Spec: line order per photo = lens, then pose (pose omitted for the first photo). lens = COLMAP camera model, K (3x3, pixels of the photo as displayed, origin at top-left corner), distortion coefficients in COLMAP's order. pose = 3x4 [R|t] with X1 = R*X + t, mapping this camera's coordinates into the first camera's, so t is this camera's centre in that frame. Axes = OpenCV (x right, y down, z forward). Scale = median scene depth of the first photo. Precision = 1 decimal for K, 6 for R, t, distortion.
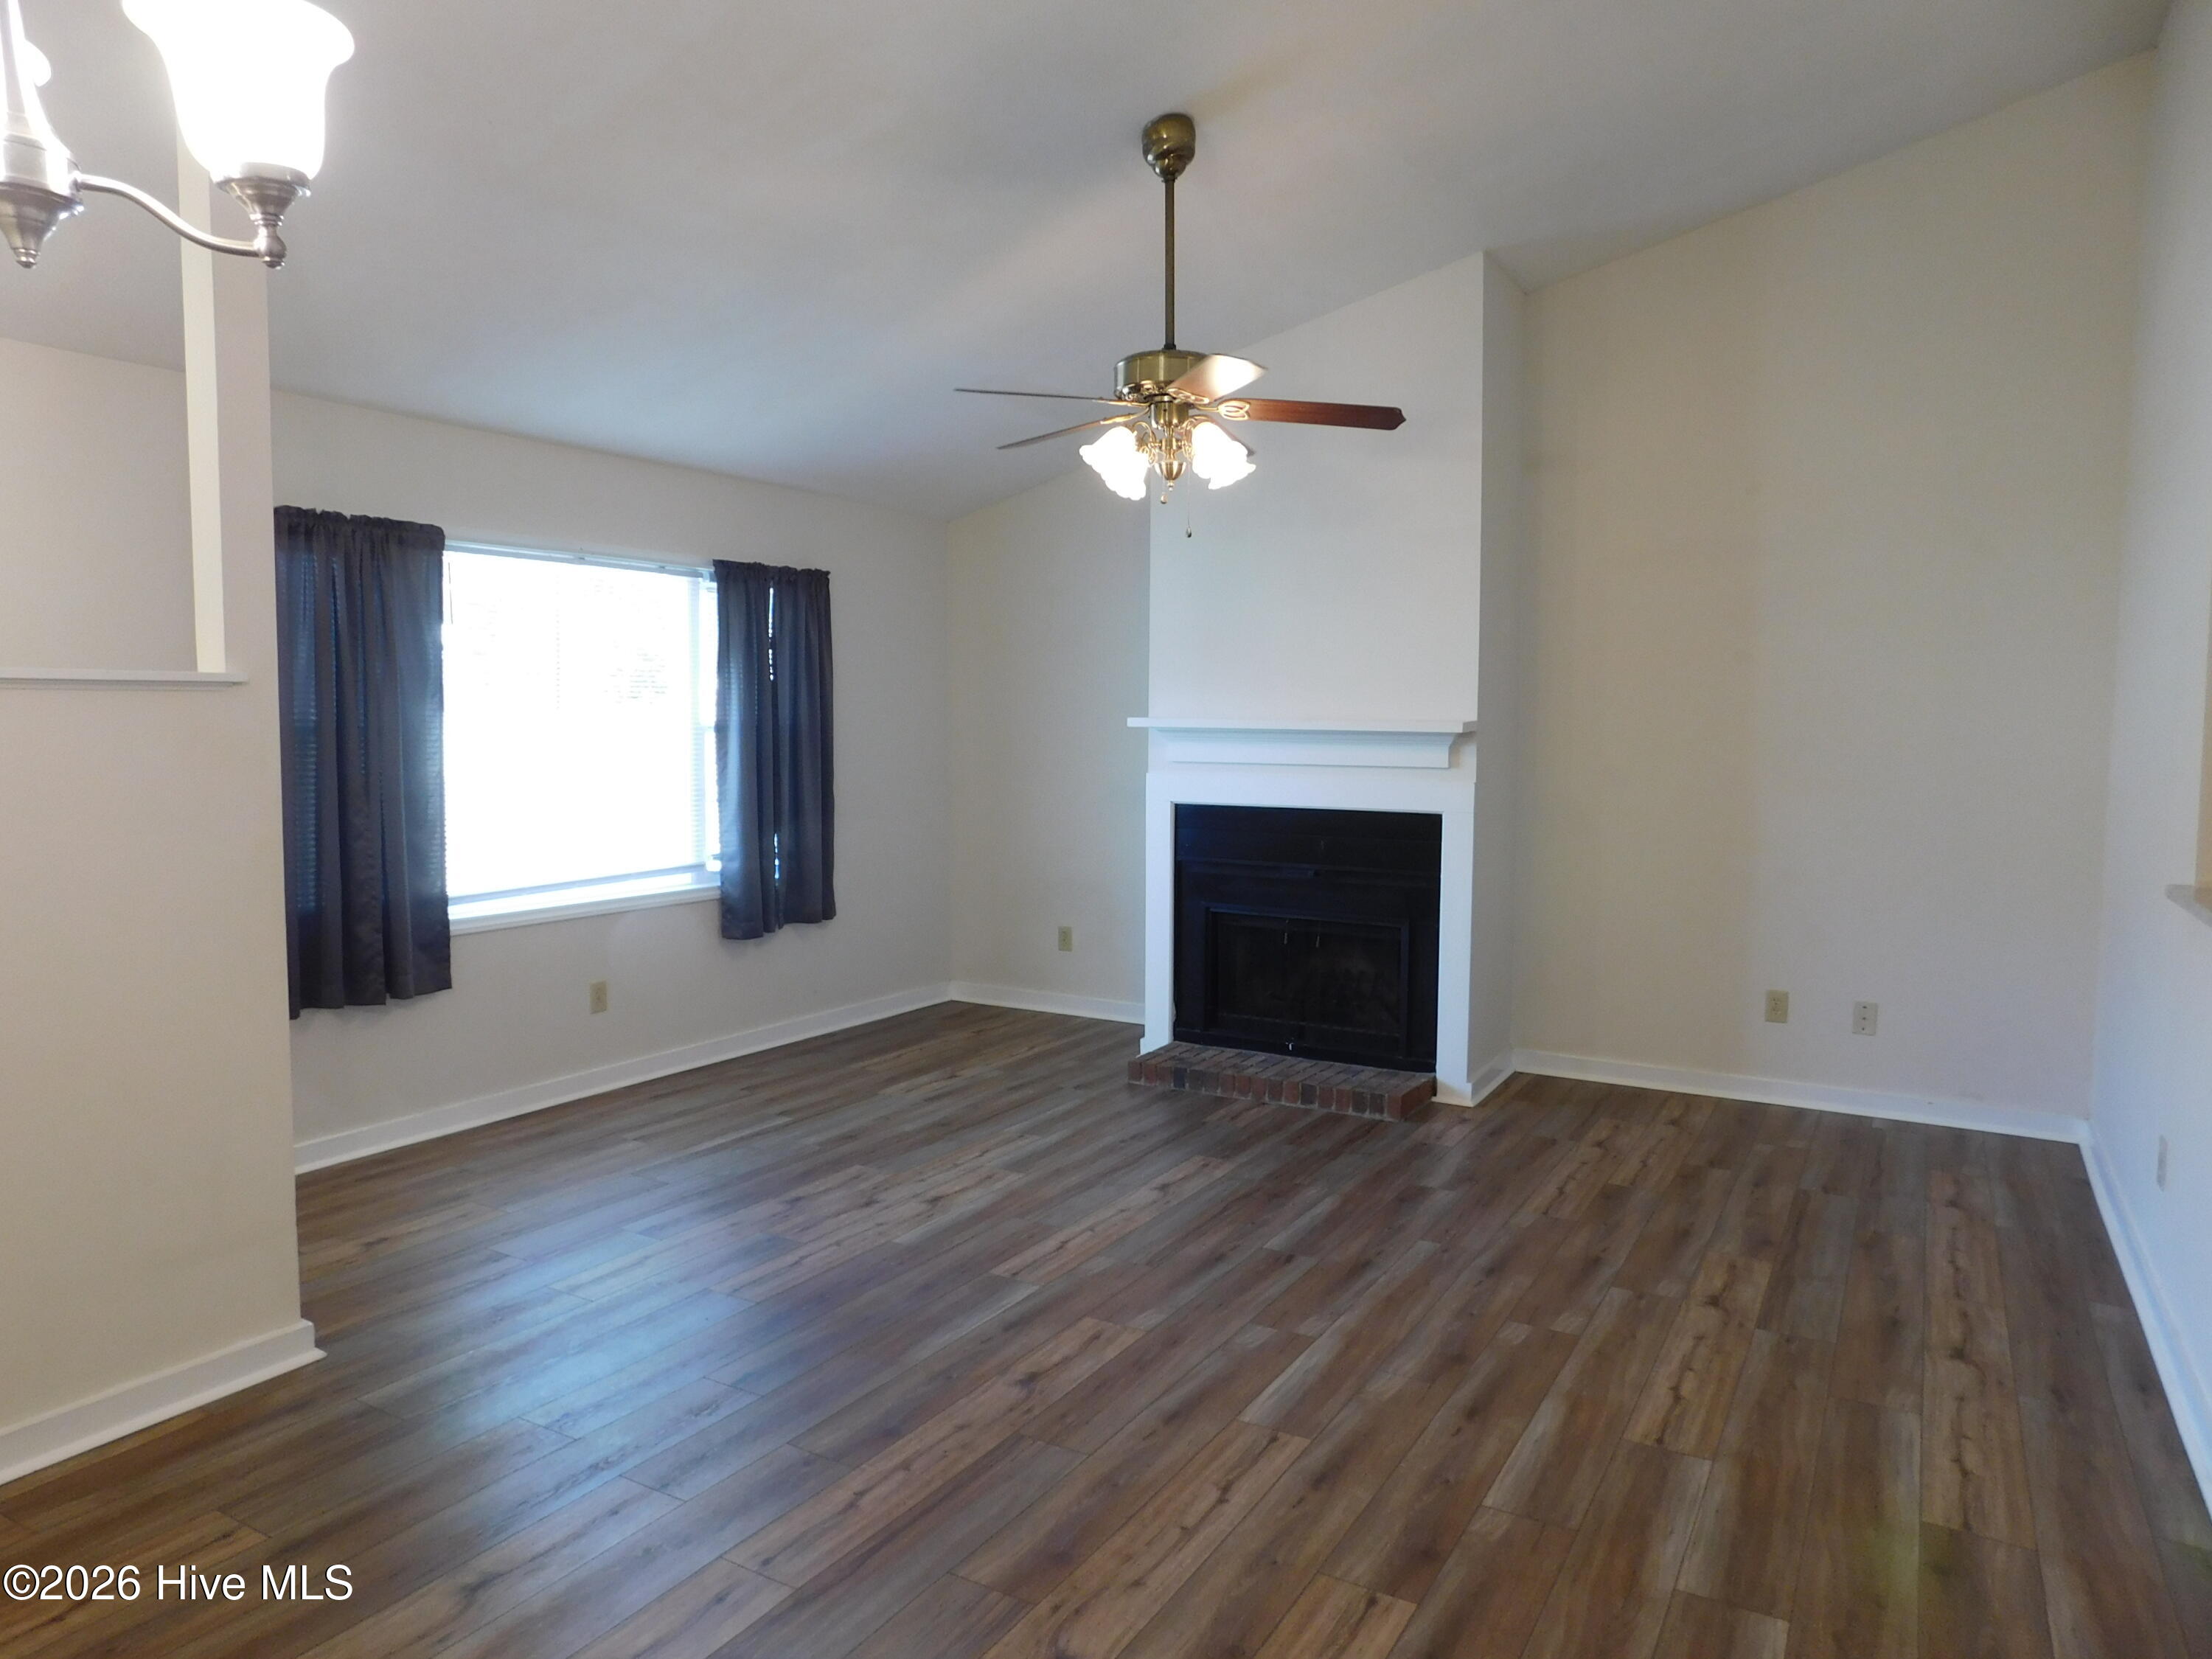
lens RADIAL K [[1450.2, 0, 1097.4], [0, 1450.2, 821.4], [0, 0, 1]] dist [-0.068106, 0.058041]
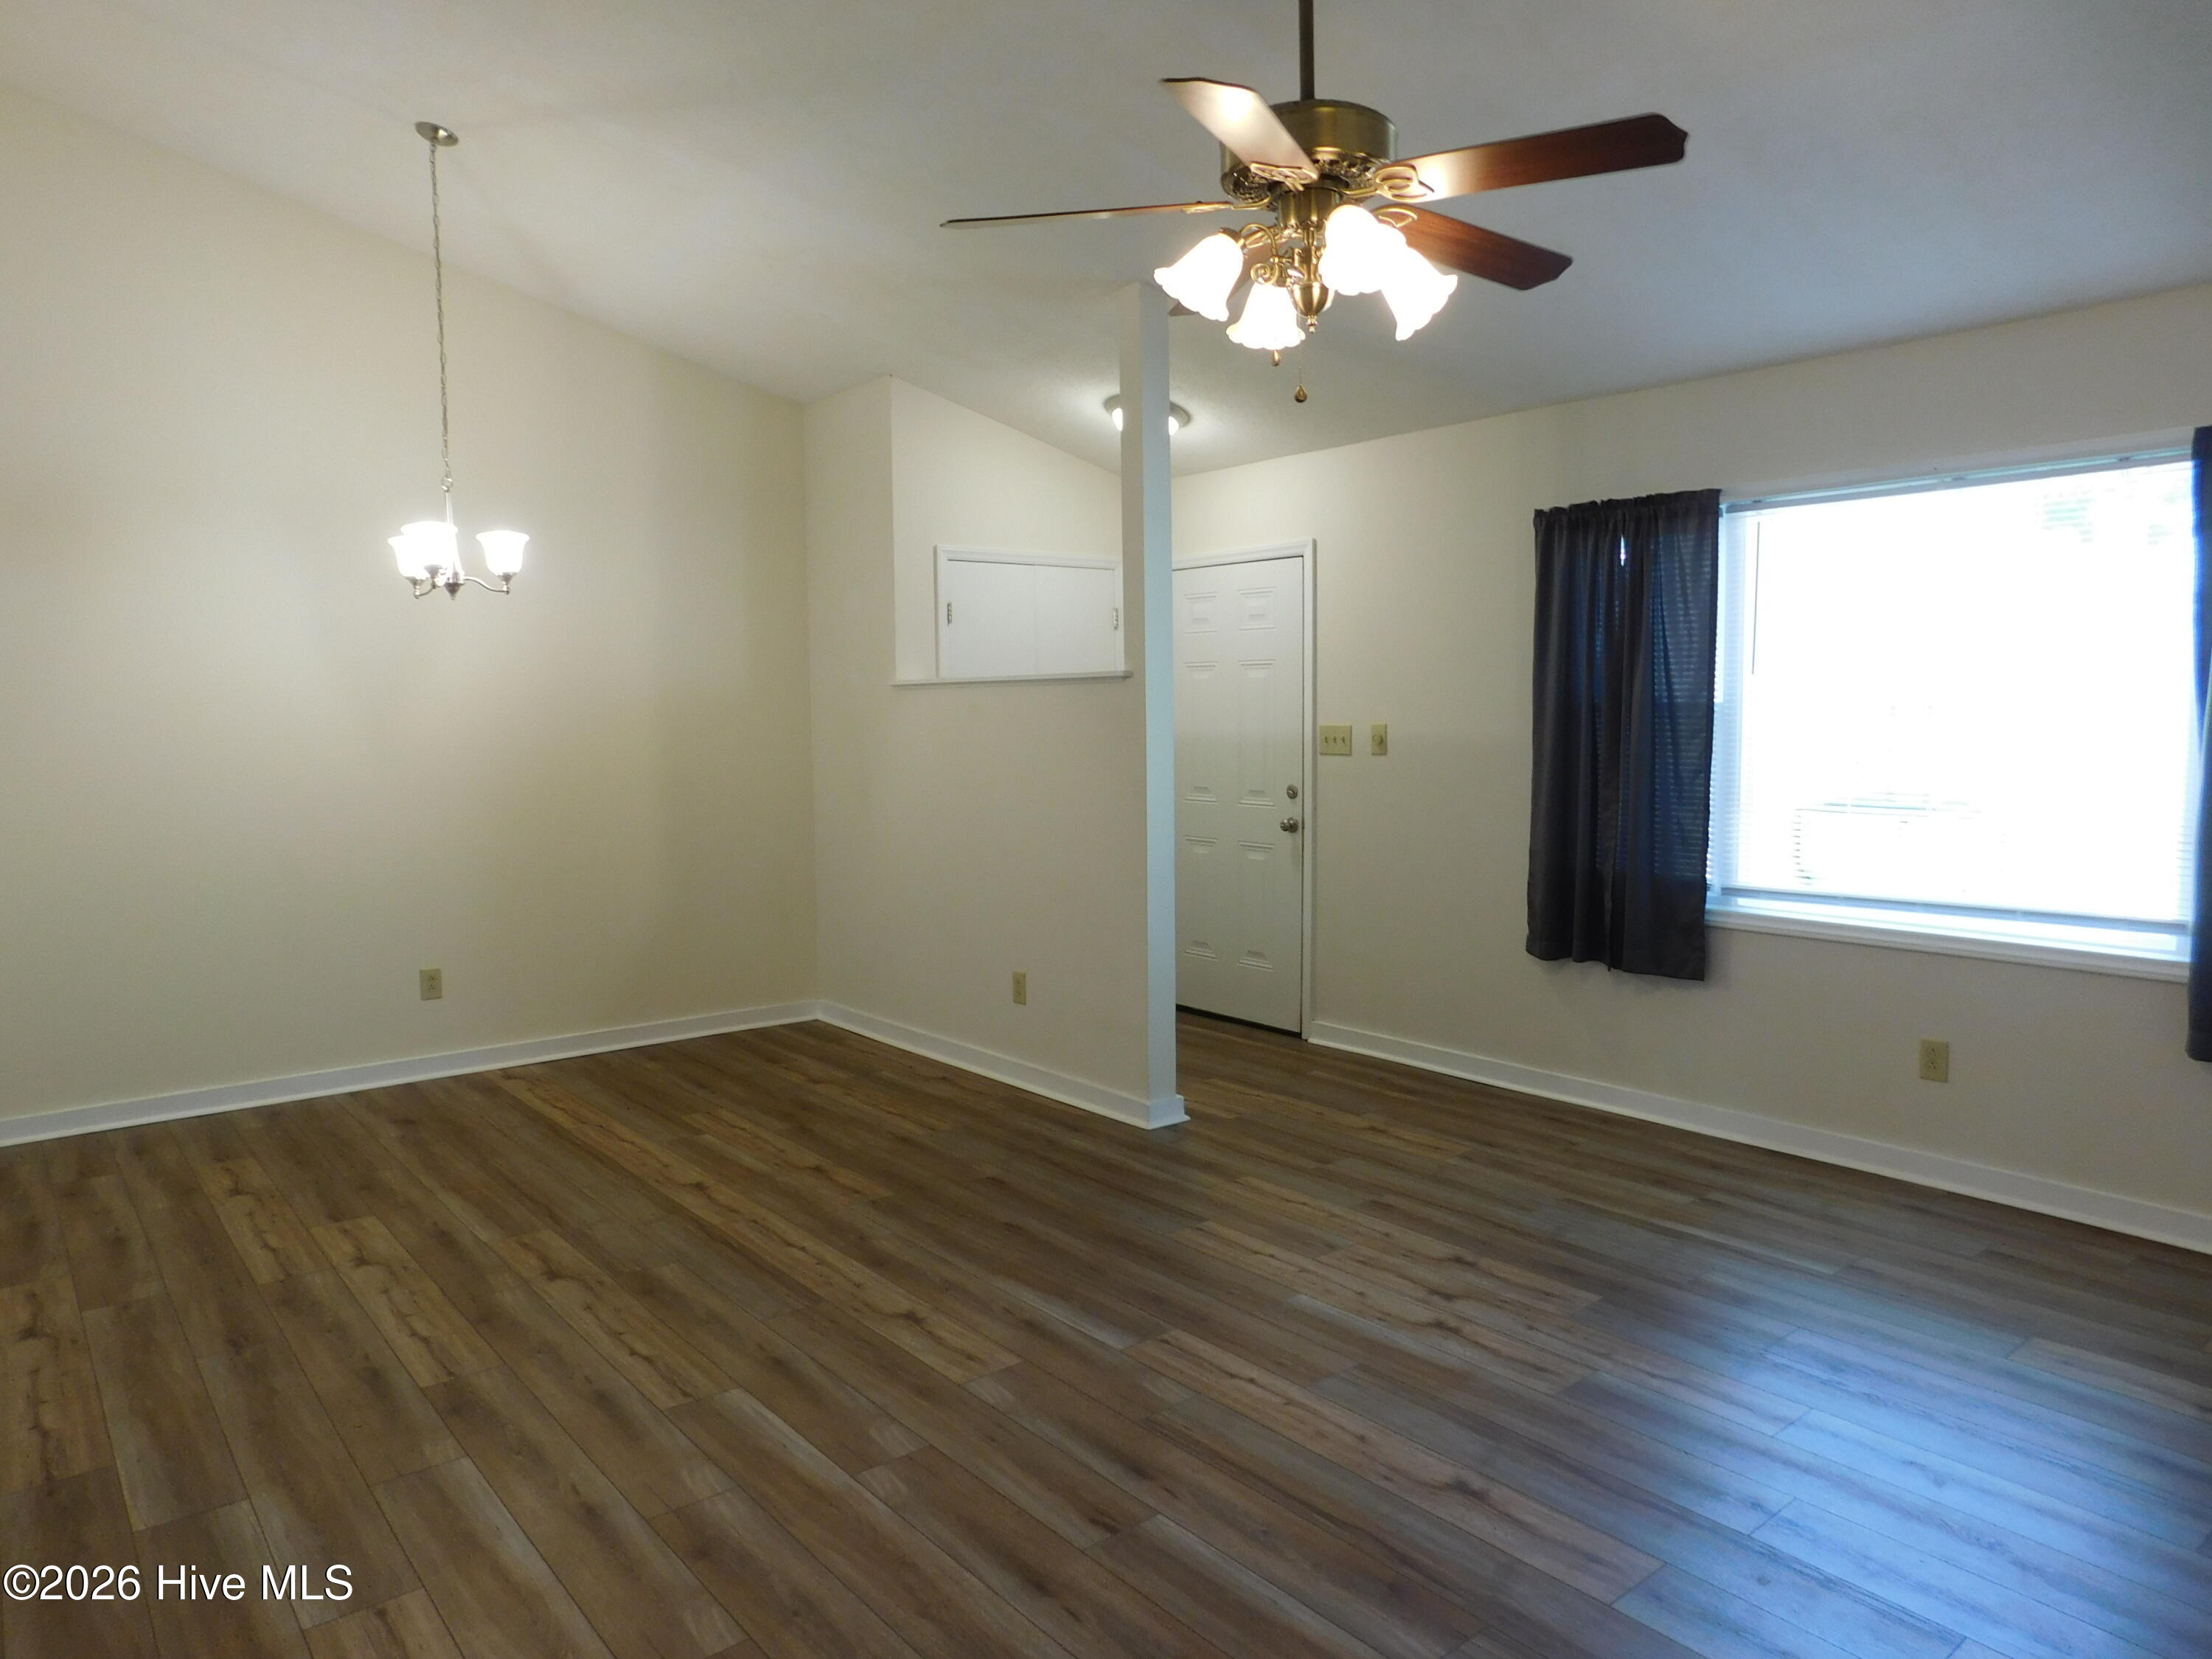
lens RADIAL K [[1450.2, 0, 1097.4], [0, 1450.2, 821.4], [0, 0, 1]] dist [-0.068106, 0.058041]
pose [[-0.351217, 0.070786, -0.933615, 0.668497], [-0.056601, 0.993709, 0.096635, -0.067832], [0.934582, 0.086783, -0.345001, 1.119785]]
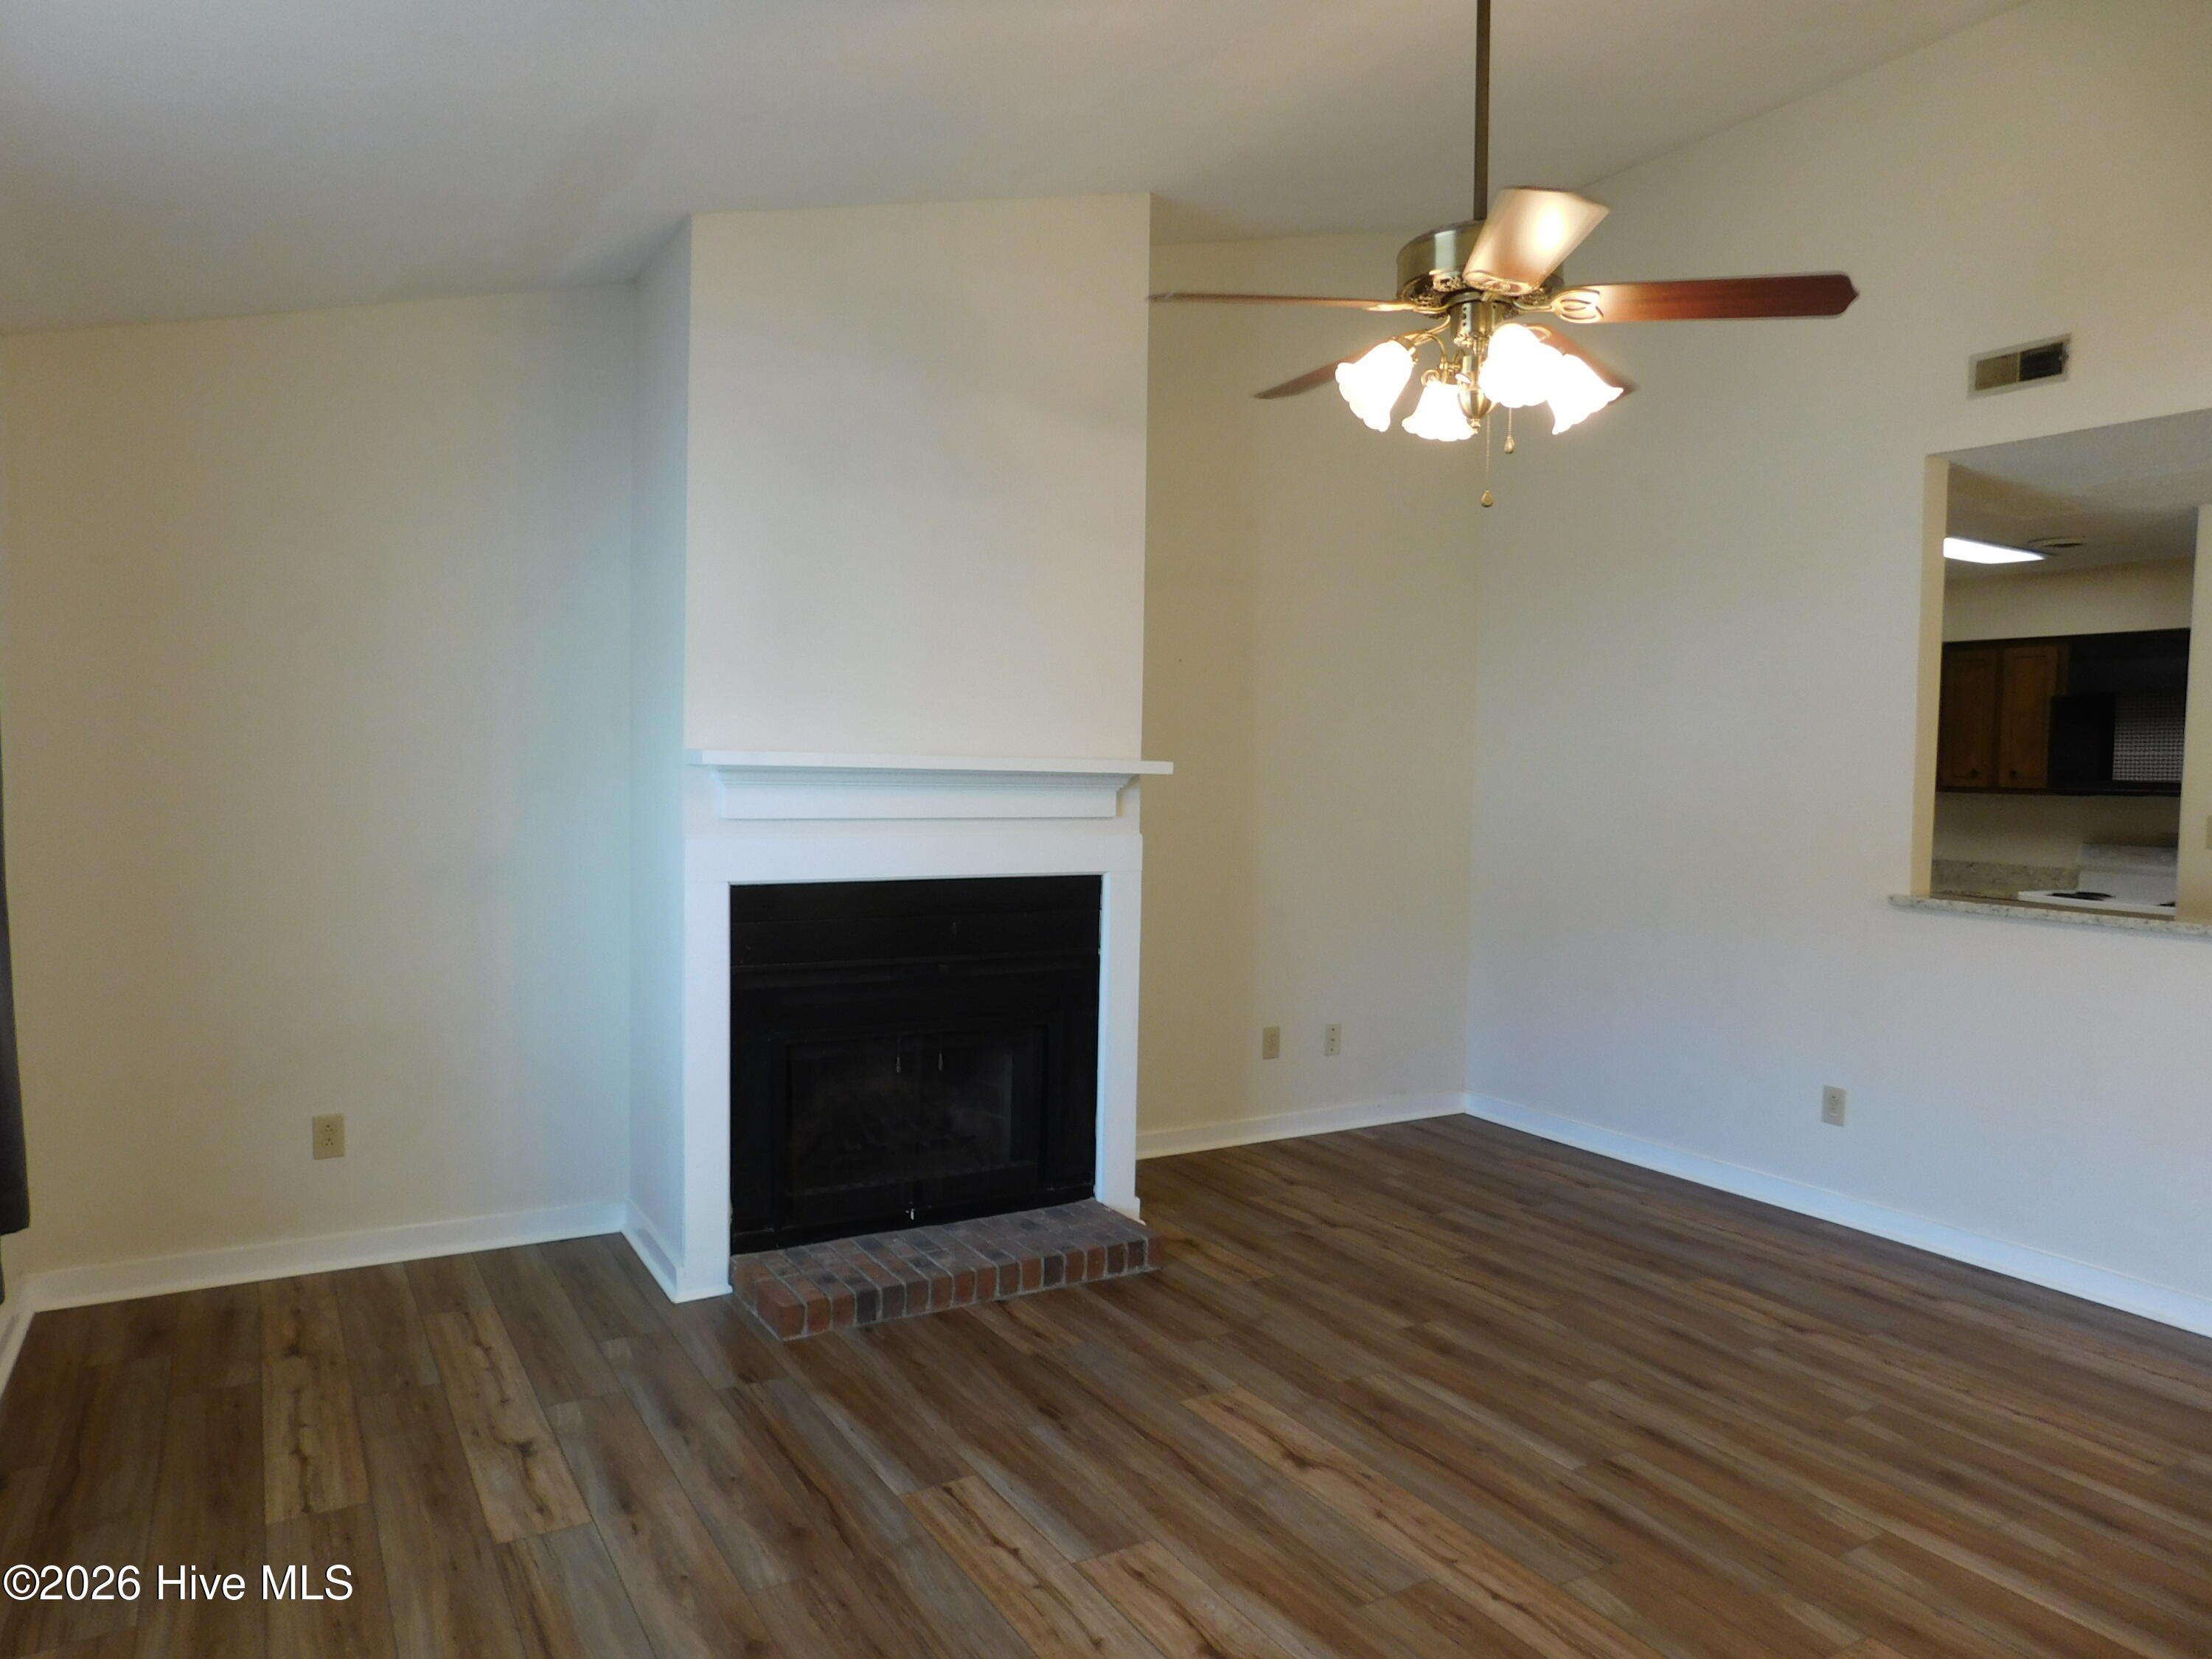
lens RADIAL K [[1450.2, 0, 1097.4], [0, 1450.2, 821.4], [0, 0, 1]] dist [-0.068106, 0.058041]
pose [[0.482771, -0.035239, 0.875037, -0.617589], [0.045223, 0.998860, 0.015276, -0.061978], [-0.874578, 0.032197, 0.483814, 0.811101]]
